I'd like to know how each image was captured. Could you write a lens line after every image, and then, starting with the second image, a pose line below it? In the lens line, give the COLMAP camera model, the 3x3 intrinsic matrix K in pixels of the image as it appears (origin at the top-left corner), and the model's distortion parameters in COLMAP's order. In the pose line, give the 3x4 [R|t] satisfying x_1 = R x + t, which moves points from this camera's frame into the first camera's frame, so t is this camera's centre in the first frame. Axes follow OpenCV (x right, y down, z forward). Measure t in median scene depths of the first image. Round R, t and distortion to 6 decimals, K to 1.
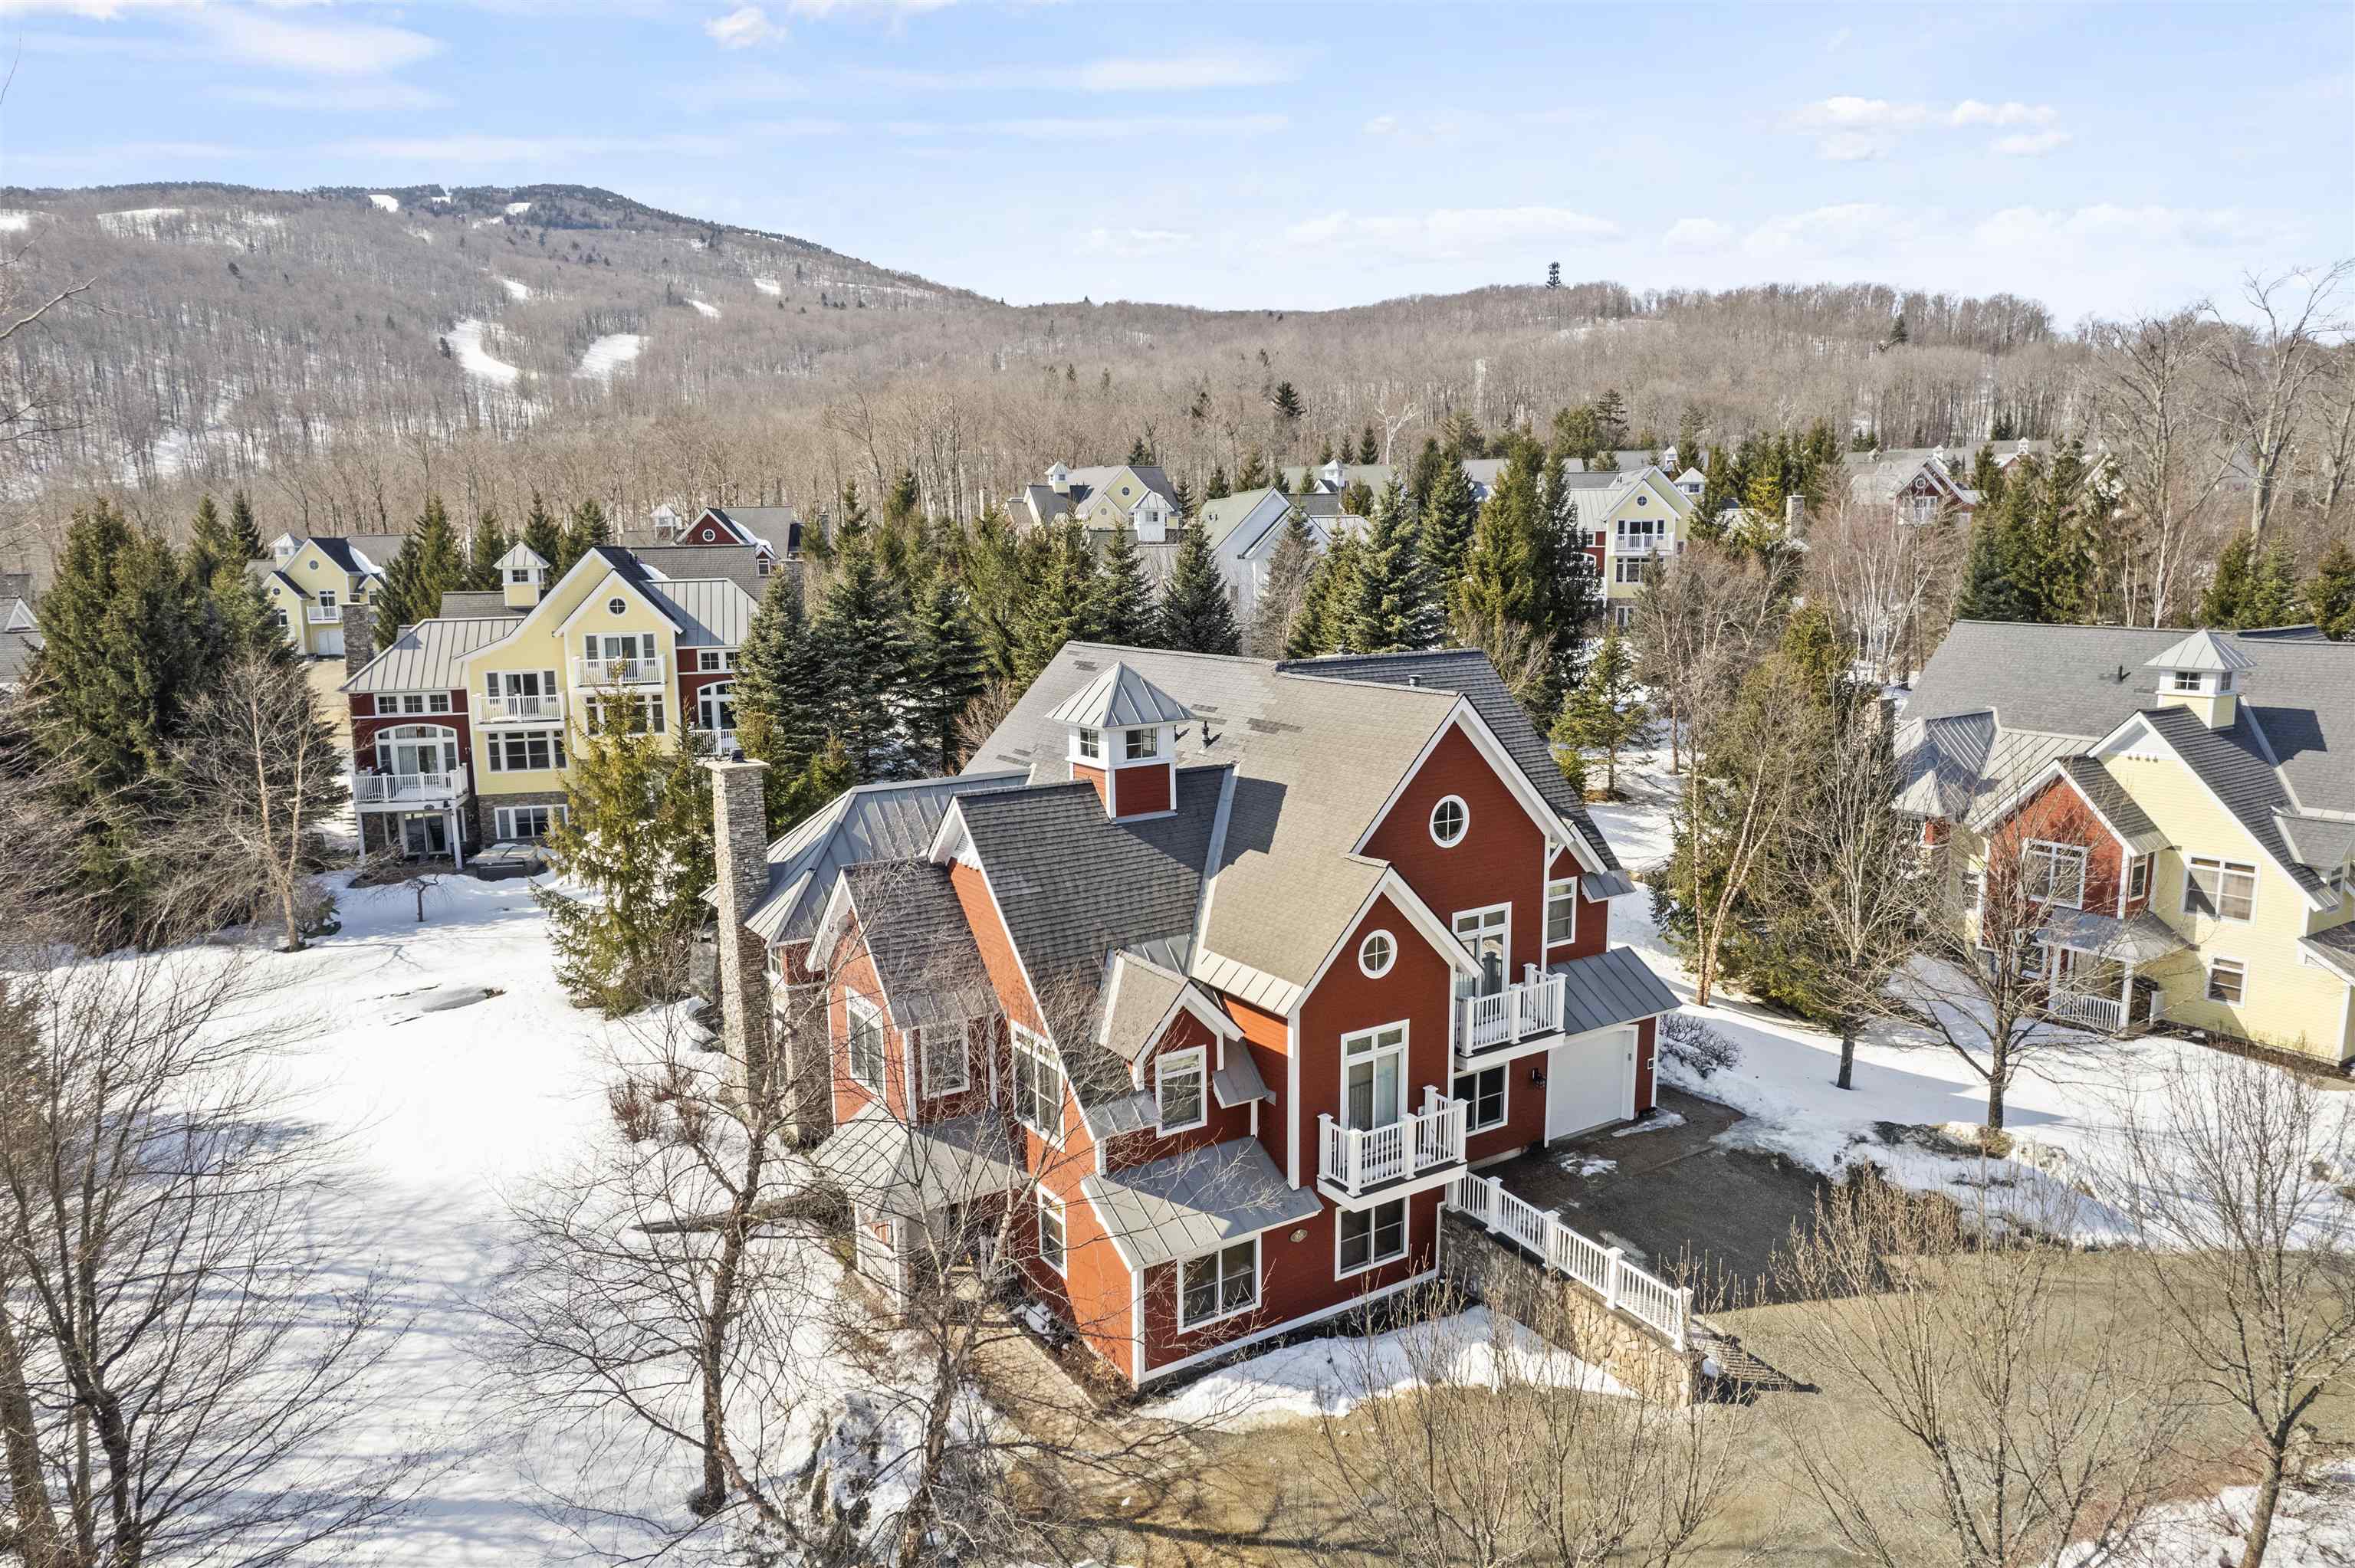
lens RADIAL K [[1515.5, 0, 1177.5], [0, 1515.5, 784.0], [0, 0, 1]] dist [-0.087885, 0.076336]
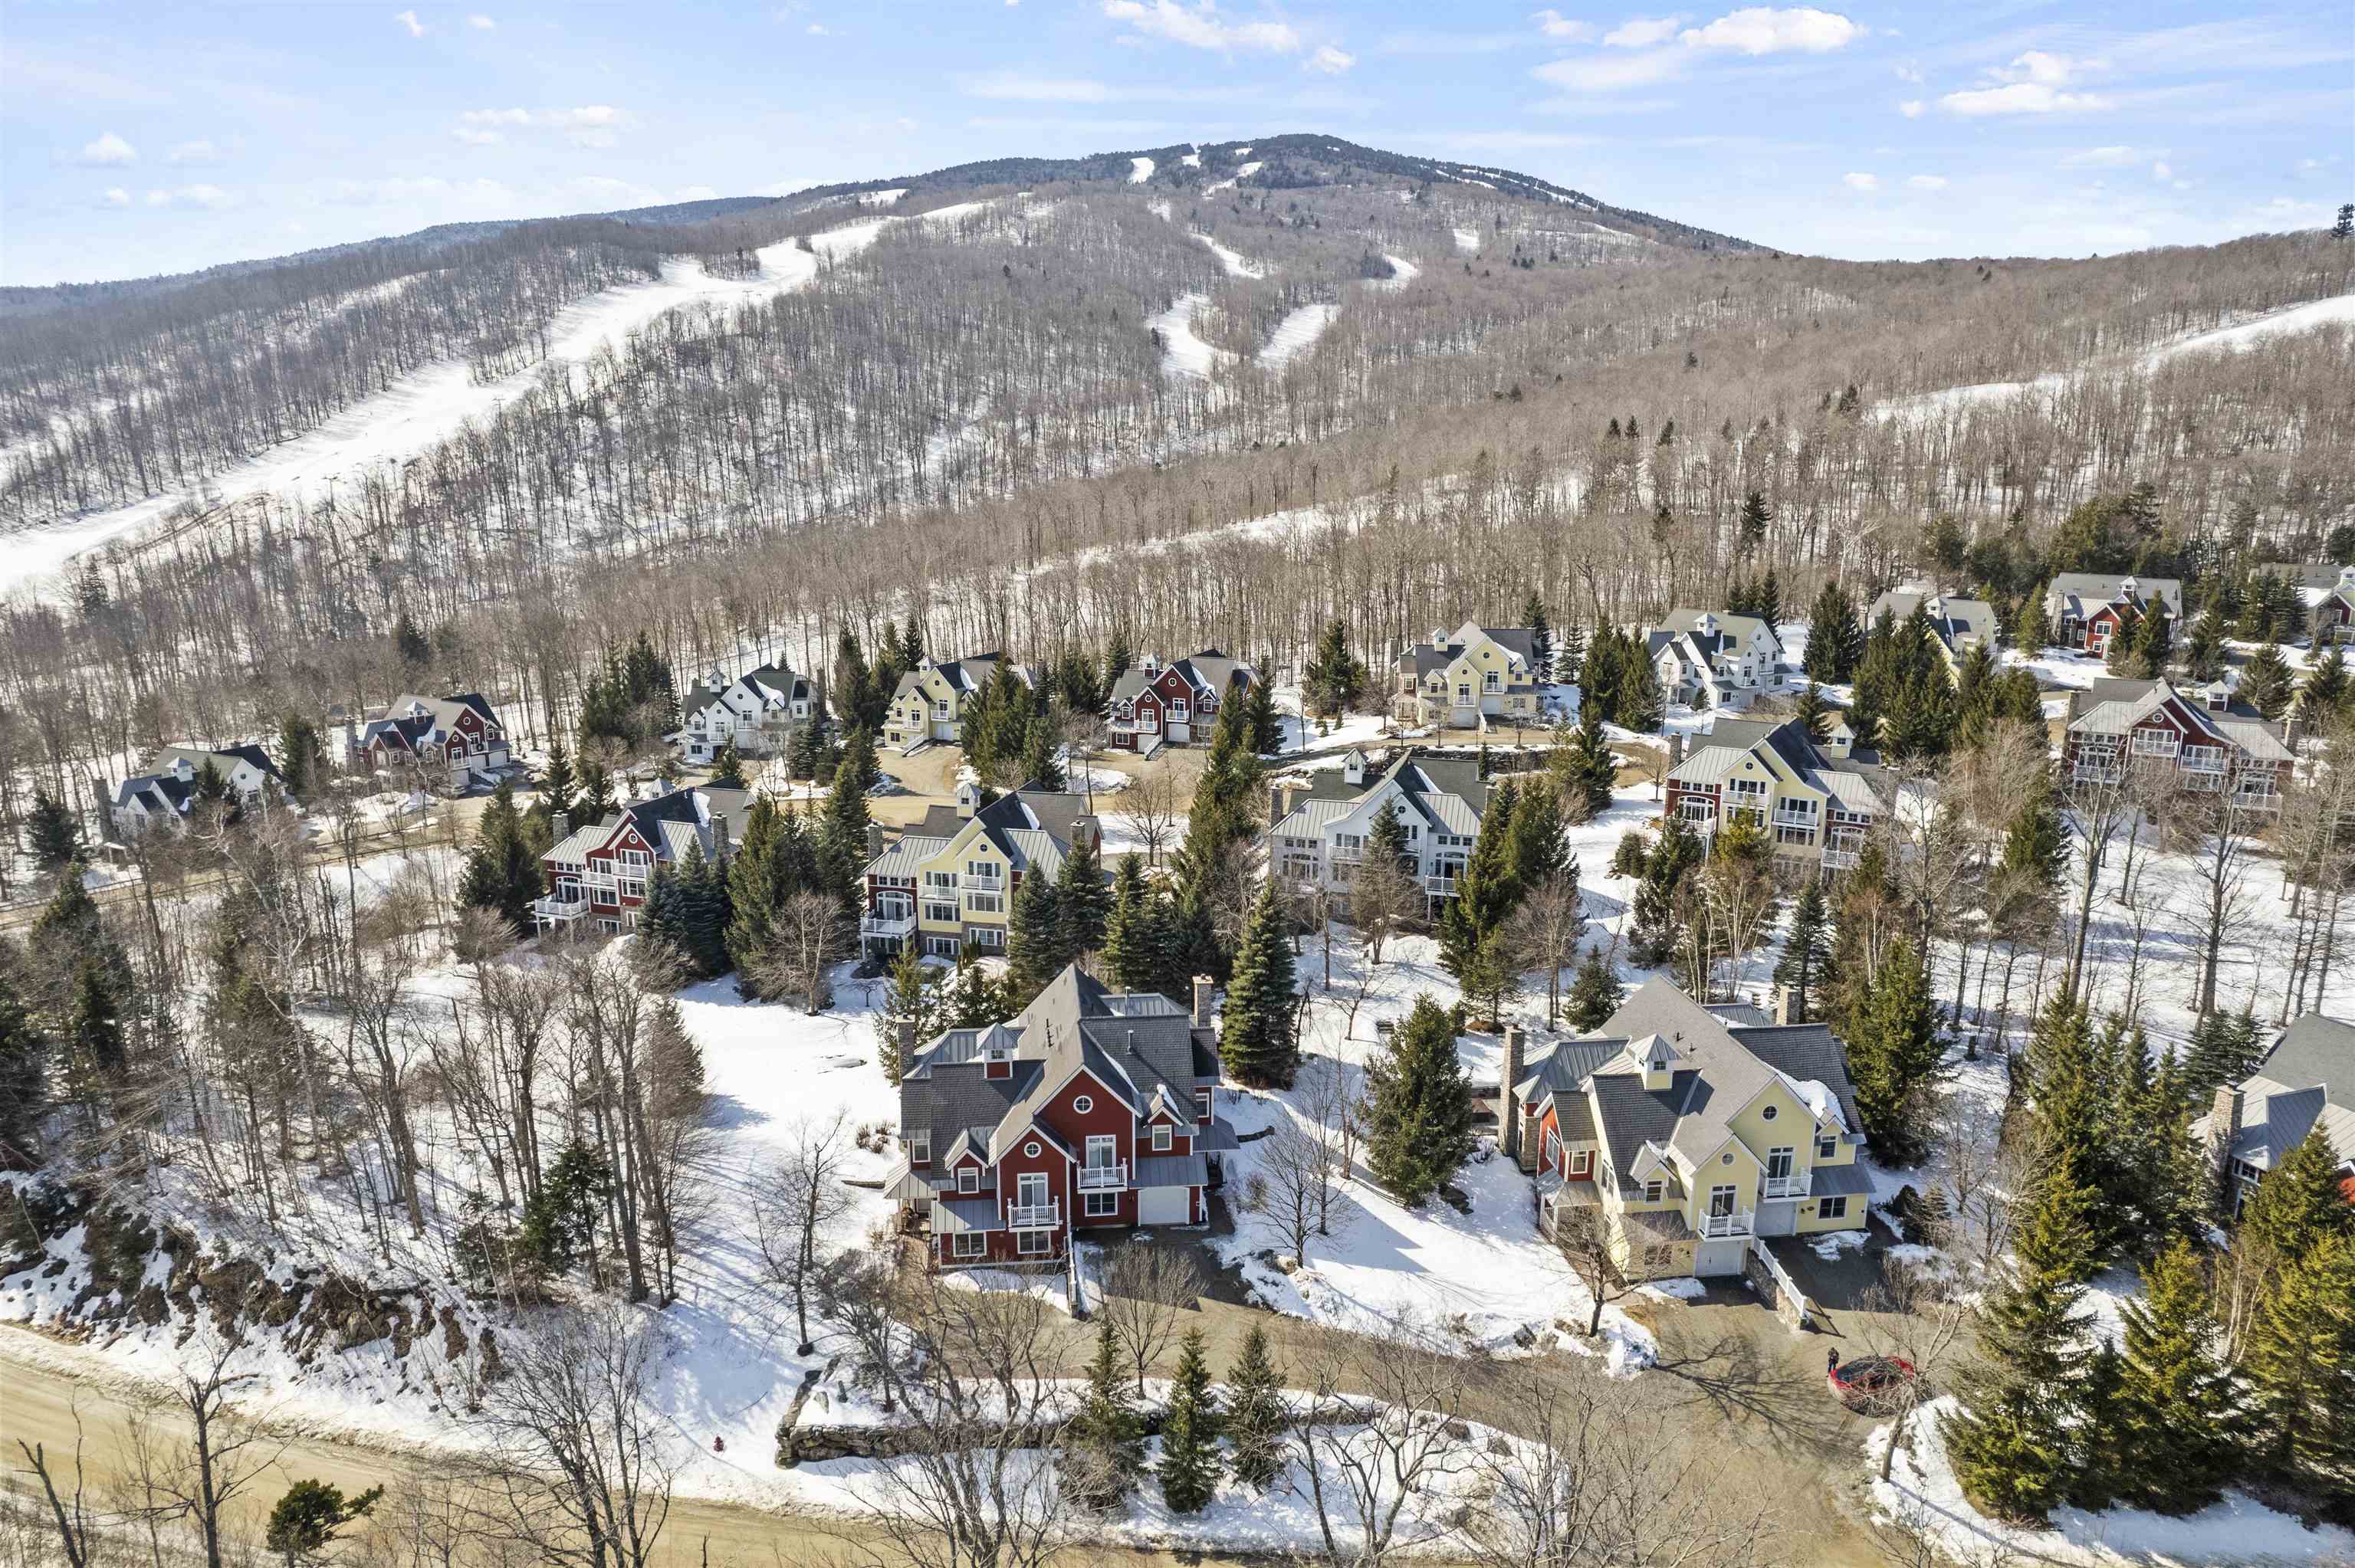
lens RADIAL K [[1473.4, 0, 1177.5], [0, 1473.4, 784.0], [0, 0, 1]] dist [-0.033328, -0.000399]
pose [[0.900899, 0.108090, -0.420353, 0.315833], [-0.087938, 0.993864, 0.067095, -0.170162], [0.425026, -0.023481, 0.904876, -0.307152]]
